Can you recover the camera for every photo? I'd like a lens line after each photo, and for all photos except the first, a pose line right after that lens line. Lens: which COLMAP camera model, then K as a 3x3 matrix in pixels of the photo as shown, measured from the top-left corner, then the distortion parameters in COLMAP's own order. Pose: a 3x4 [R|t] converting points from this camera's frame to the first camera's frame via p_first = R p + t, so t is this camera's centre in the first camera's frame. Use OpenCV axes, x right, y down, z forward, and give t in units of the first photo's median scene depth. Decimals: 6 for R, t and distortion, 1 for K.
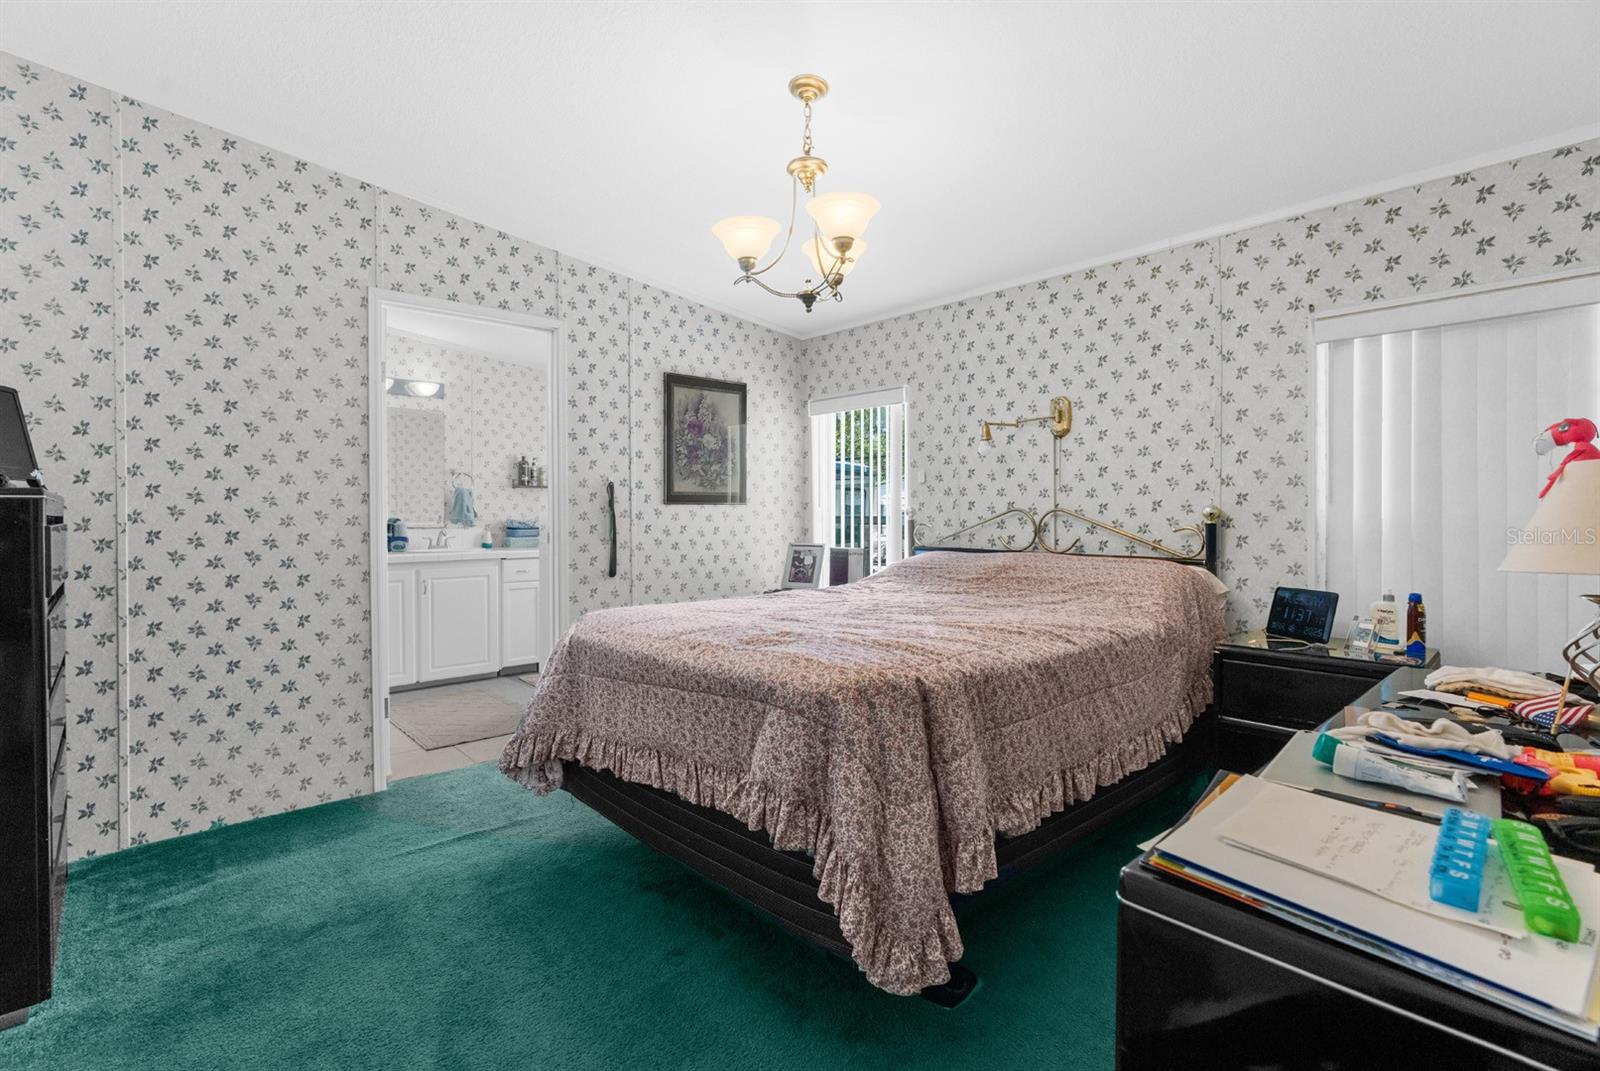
lens RADIAL K [[747.8, 0, 796.4], [0, 747.8, 516.6], [0, 0, 1]] dist [-0.001282, -0.000087]
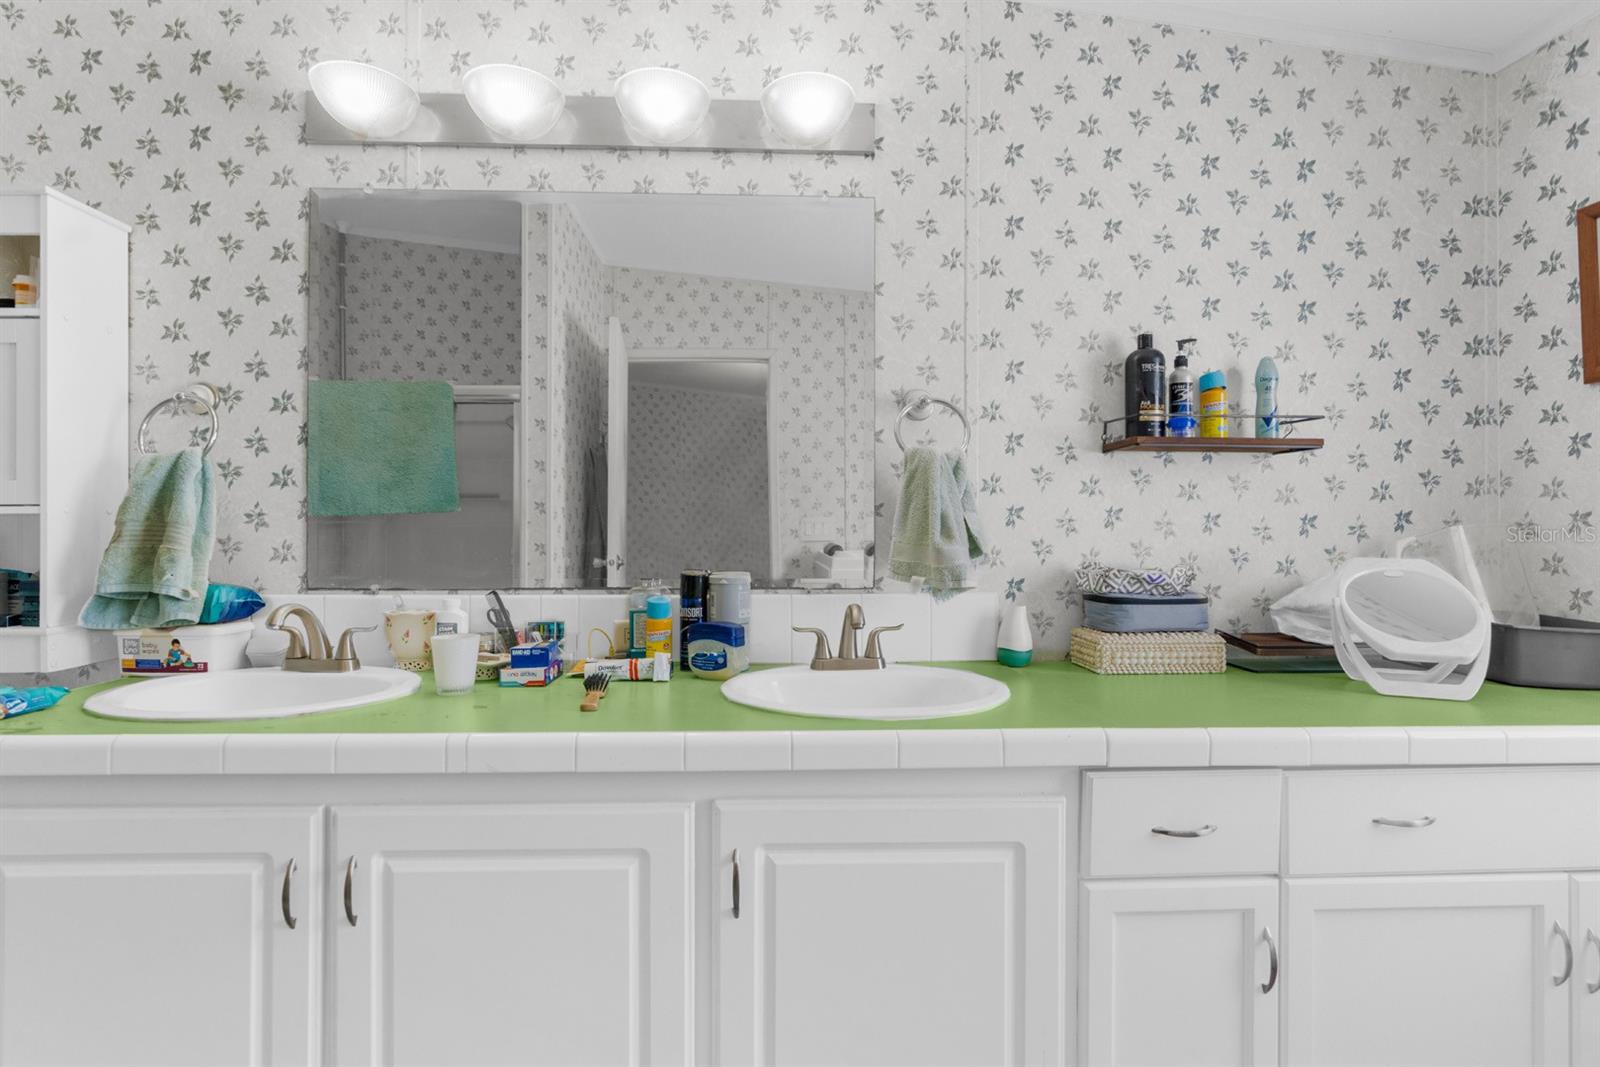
lens RADIAL K [[734.9, 0, 784.6], [0, 734.9, 535.3], [0, 0, 1]] dist [-0.001333, 0.000646]
pose [[0.764433, 0.000148, -0.644703, -0.304707], [-0.003024, 0.999990, -0.003357, -0.005711], [0.644696, 0.004516, 0.764426, 0.739422]]
